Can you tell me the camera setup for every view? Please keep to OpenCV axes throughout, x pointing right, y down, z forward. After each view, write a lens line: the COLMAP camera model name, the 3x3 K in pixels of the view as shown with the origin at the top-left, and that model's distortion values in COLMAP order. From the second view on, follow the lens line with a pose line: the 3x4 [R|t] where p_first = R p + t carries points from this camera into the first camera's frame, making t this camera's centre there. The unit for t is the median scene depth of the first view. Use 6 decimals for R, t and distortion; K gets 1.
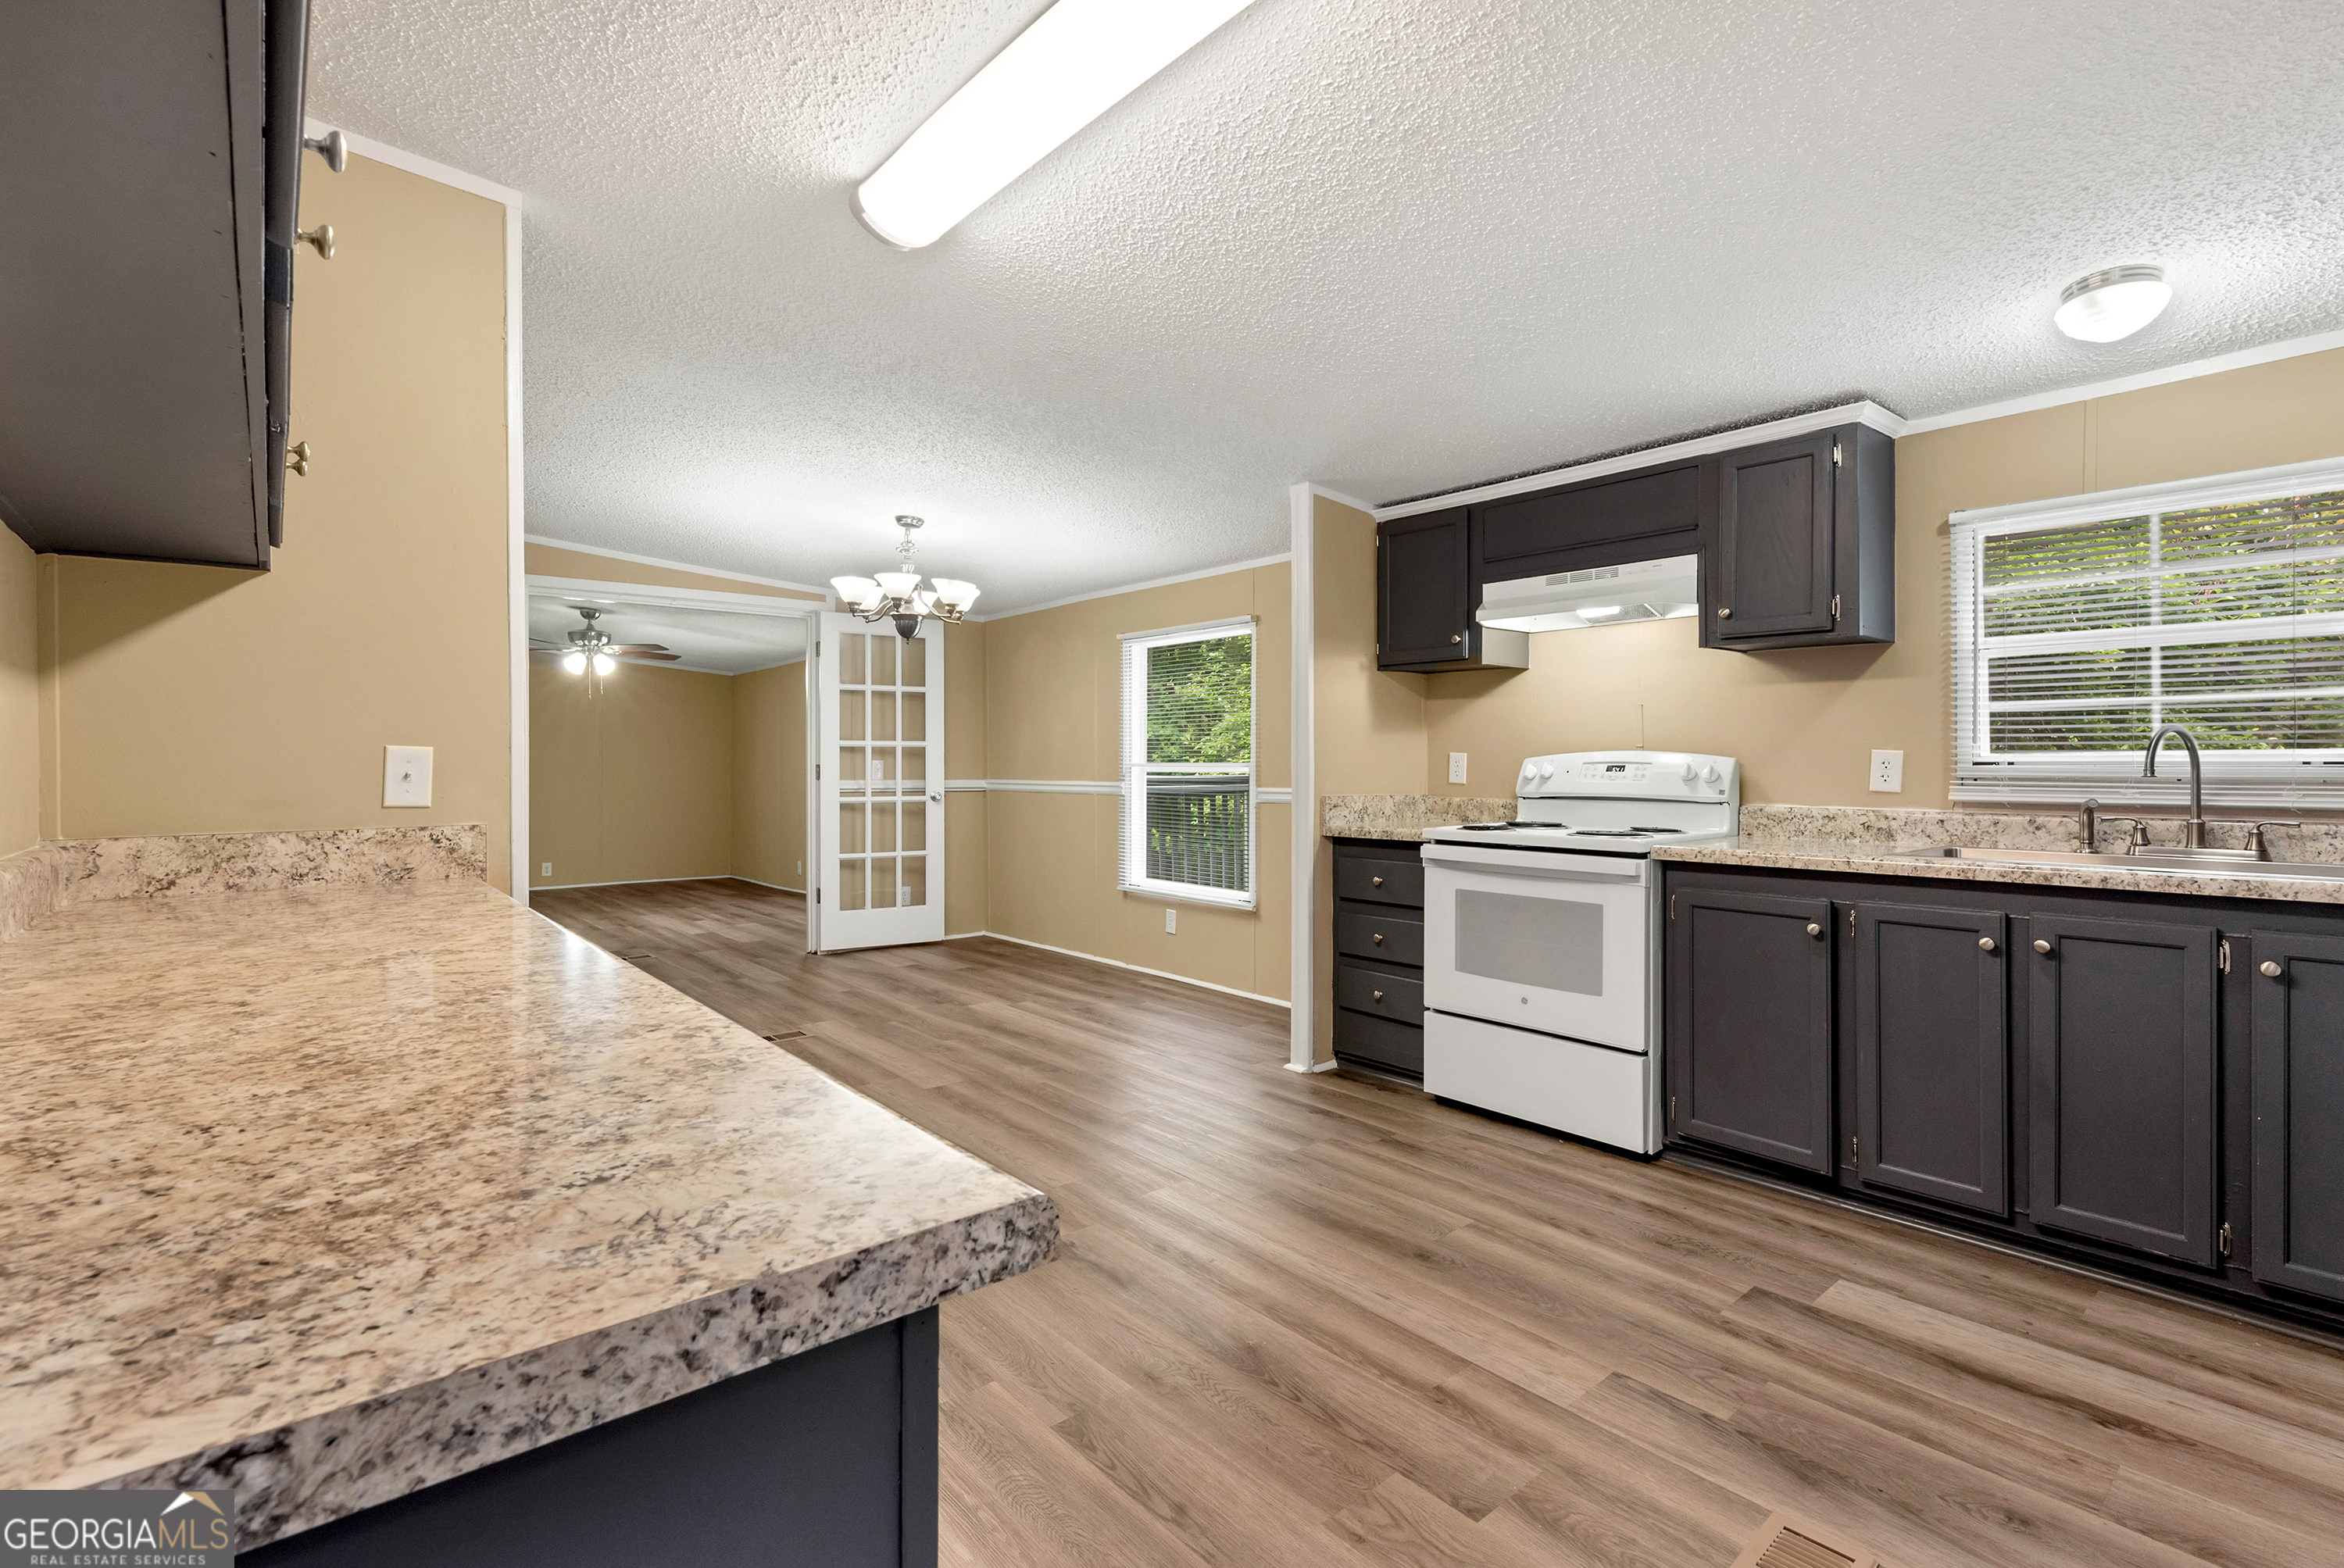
lens RADIAL K [[1060.6, 0, 1179.1], [0, 1060.6, 776.5], [0, 0, 1]] dist [-0.001570, -0.000047]
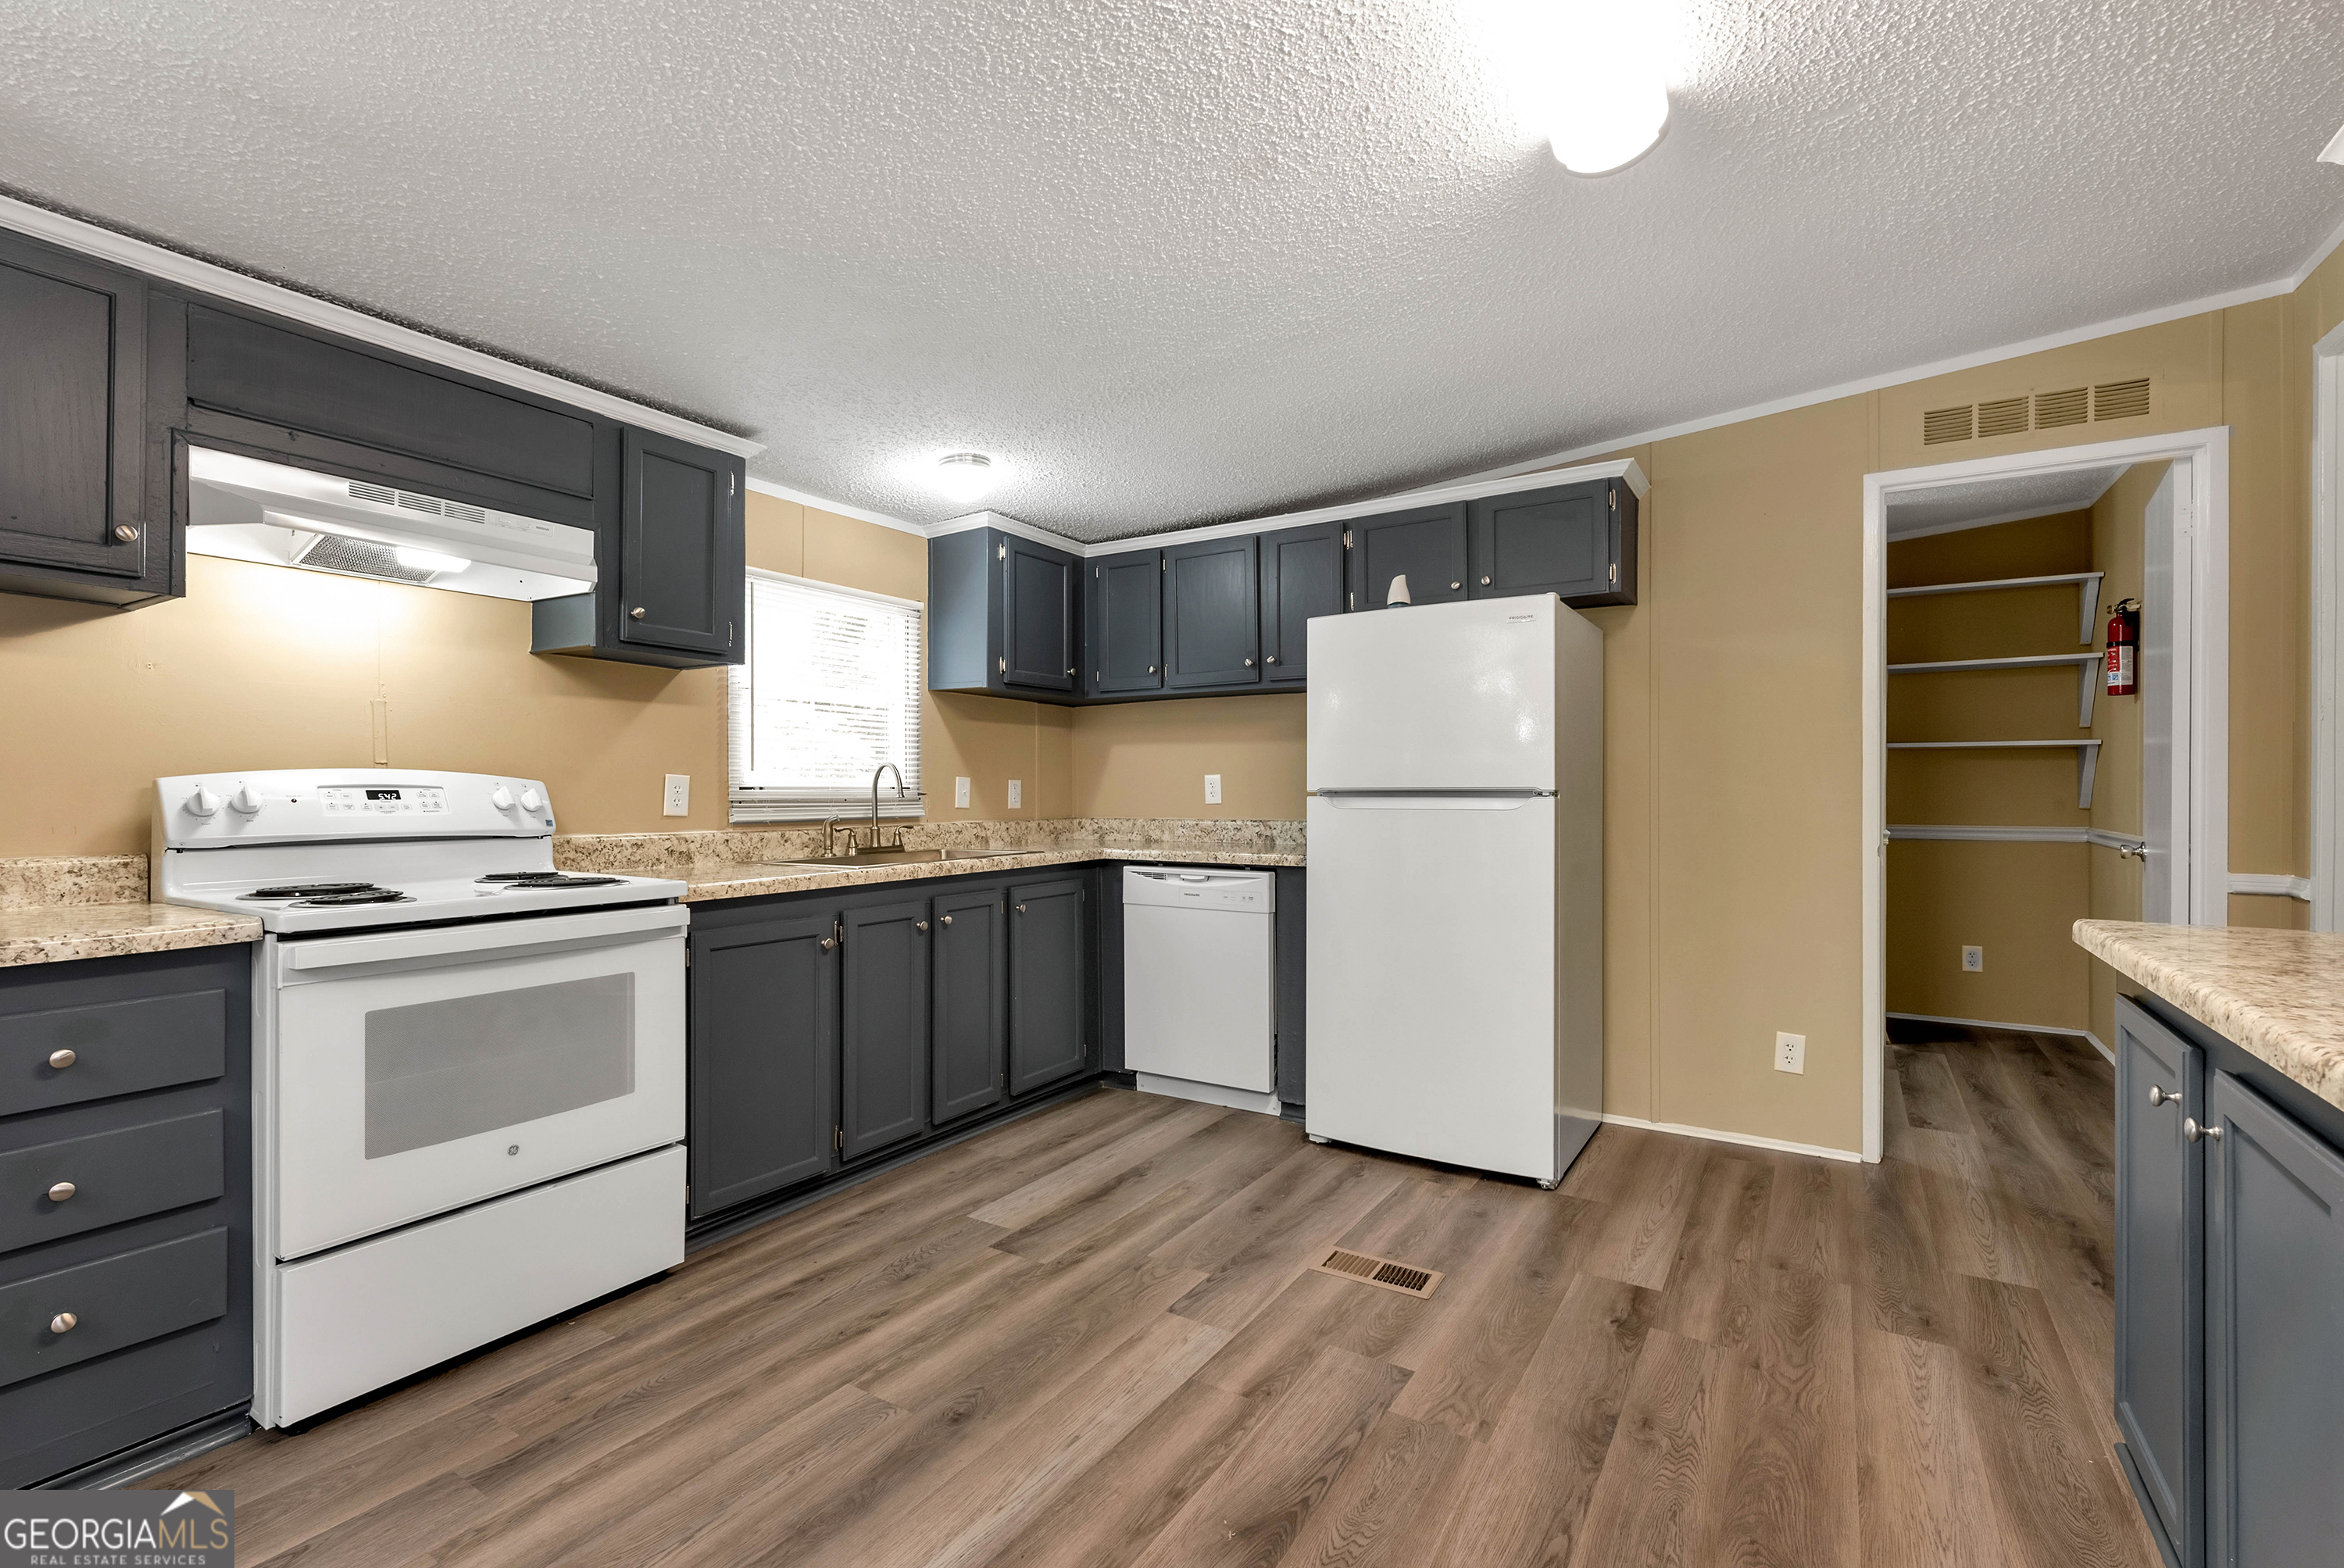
lens RADIAL K [[1032.8, 0, 1180.6], [0, 1032.8, 794.8], [0, 0, 1]] dist [0.001065, -0.000261]
pose [[-0.301495, -0.004282, 0.953458, -0.403793], [0.011048, 0.999907, 0.007984, -0.008072], [-0.953404, 0.012941, -0.301419, 0.793553]]
